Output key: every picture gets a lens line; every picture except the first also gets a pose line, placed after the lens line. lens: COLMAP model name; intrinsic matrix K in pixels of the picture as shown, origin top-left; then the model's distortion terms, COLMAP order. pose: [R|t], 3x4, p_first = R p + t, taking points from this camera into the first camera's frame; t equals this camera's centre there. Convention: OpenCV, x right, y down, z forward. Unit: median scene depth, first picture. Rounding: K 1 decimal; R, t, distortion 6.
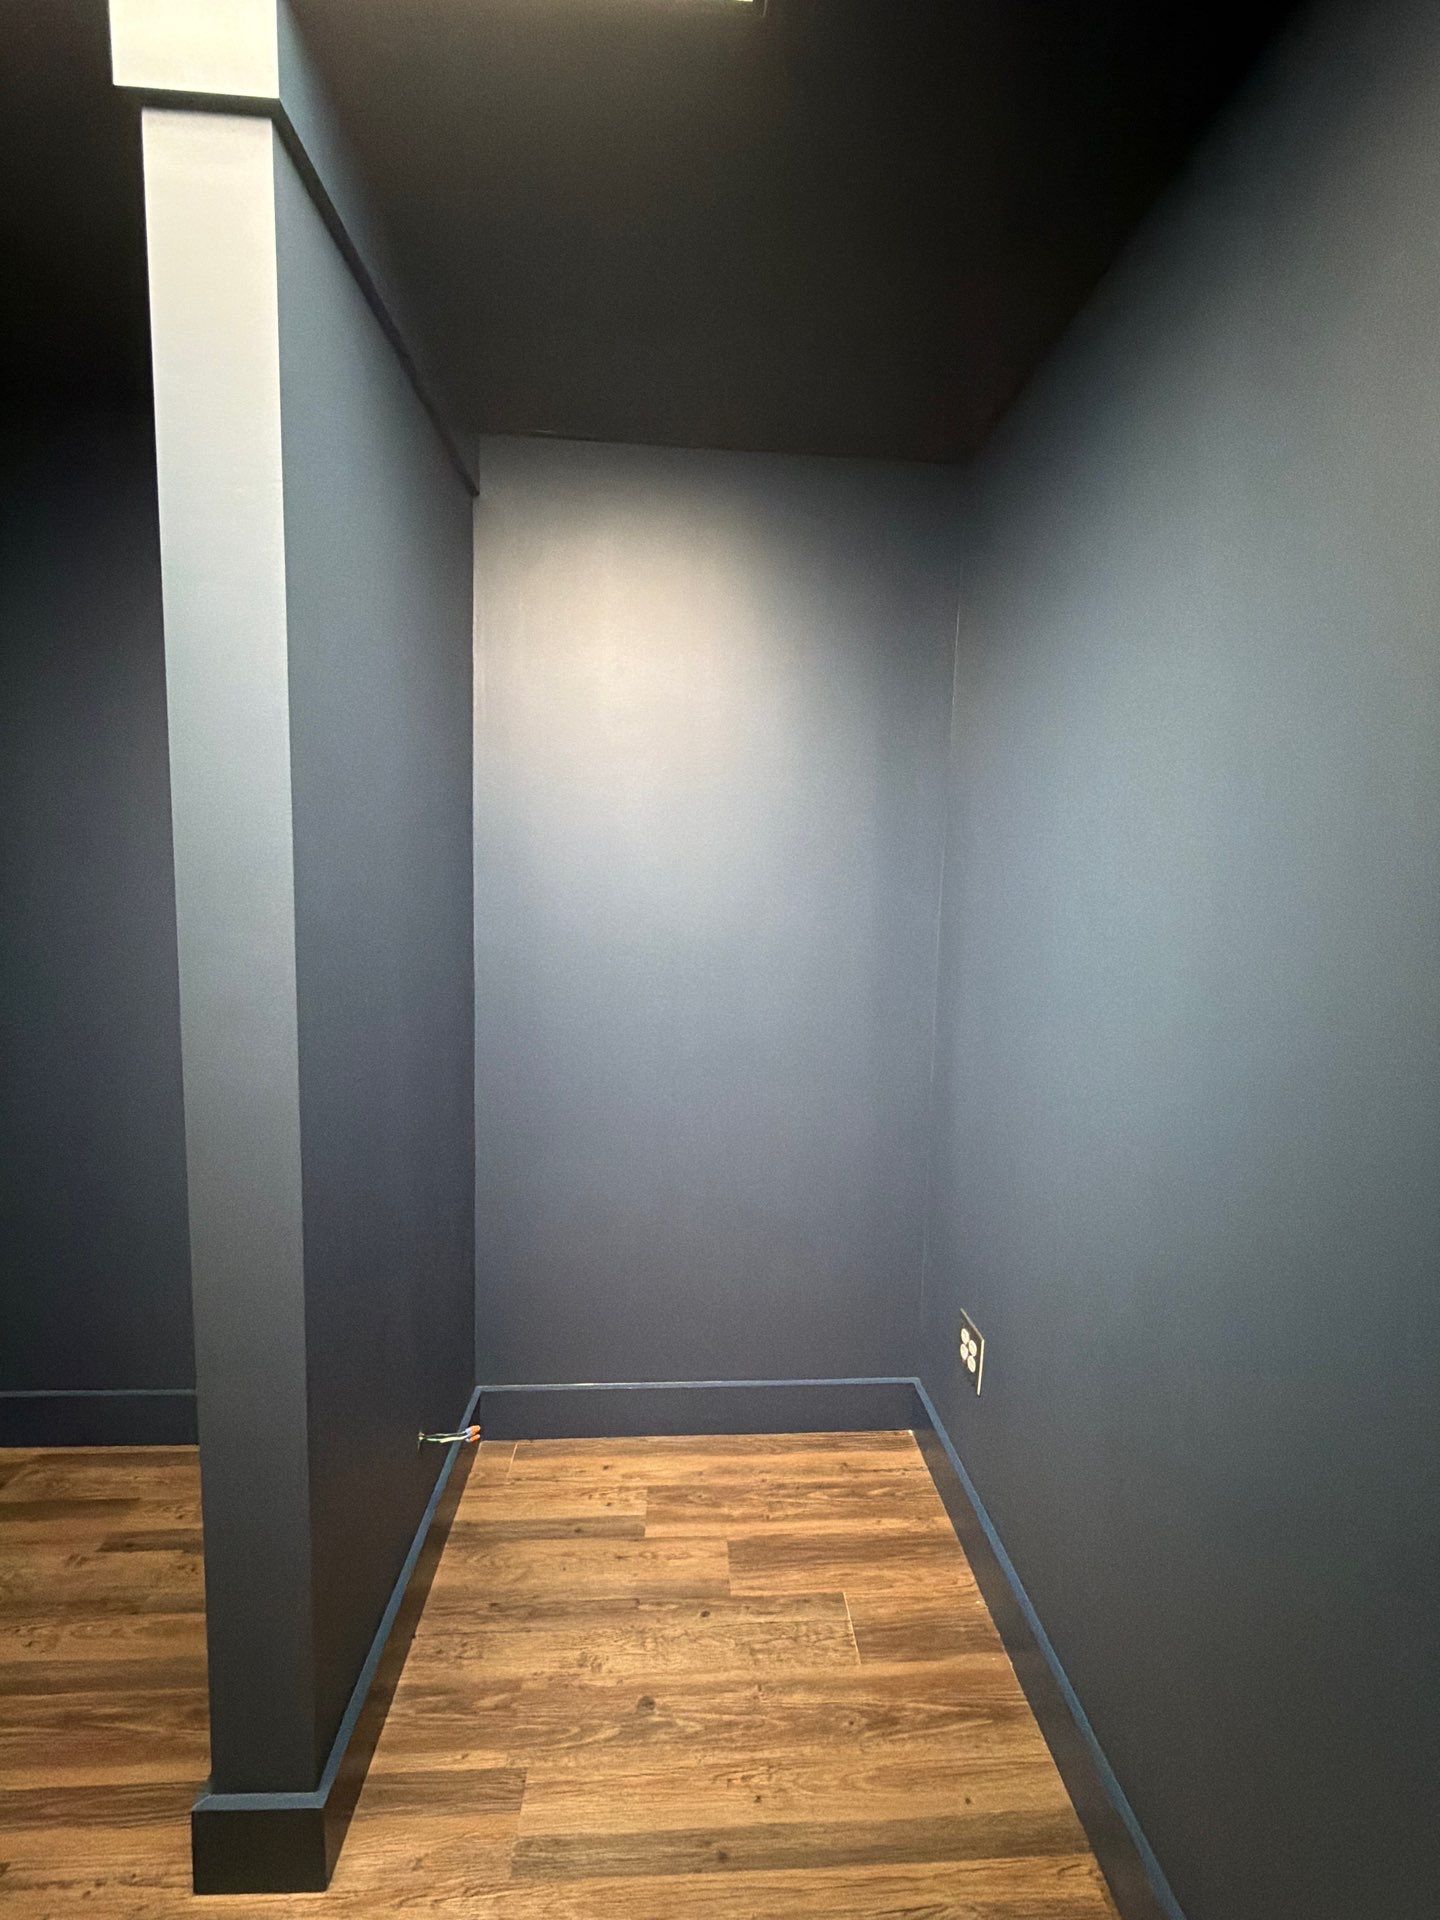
lens RADIAL K [[786.1, 0, 725.1], [0, 786.1, 954.8], [0, 0, 1]] dist [0.000707, 0.001061]
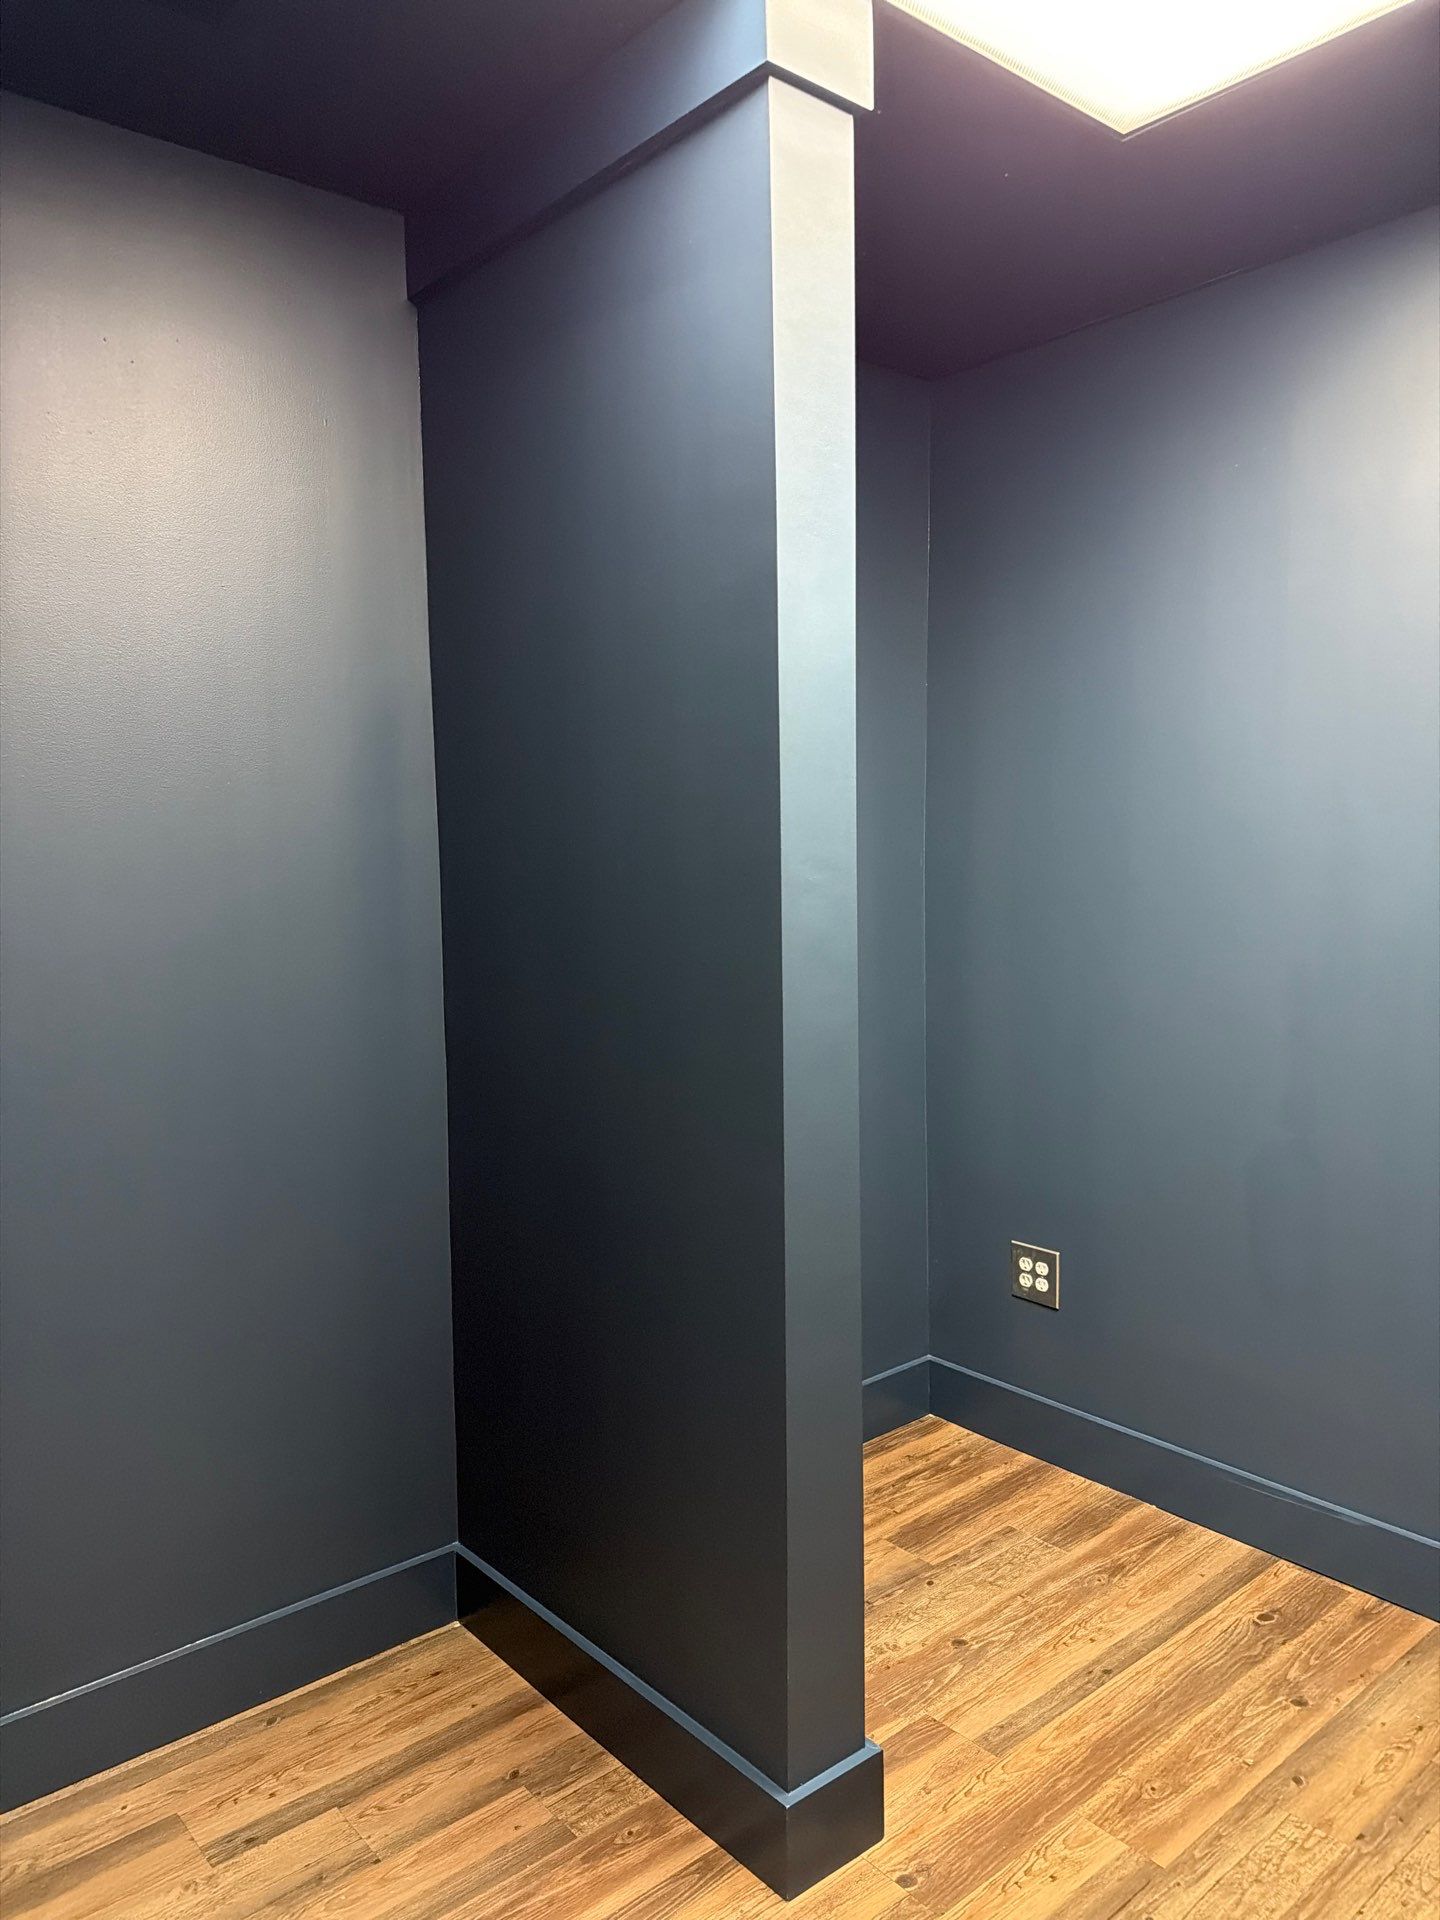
lens RADIAL K [[1440.3, 0, 712.4], [0, 1440.3, 960.8], [0, 0, 1]] dist [0.010491, 0.010349]
pose [[0.784879, -0.082942, 0.614073, -1.270141], [0.077898, 0.996346, 0.035010, -0.013036], [-0.614733, 0.020357, 0.788473, -0.259269]]
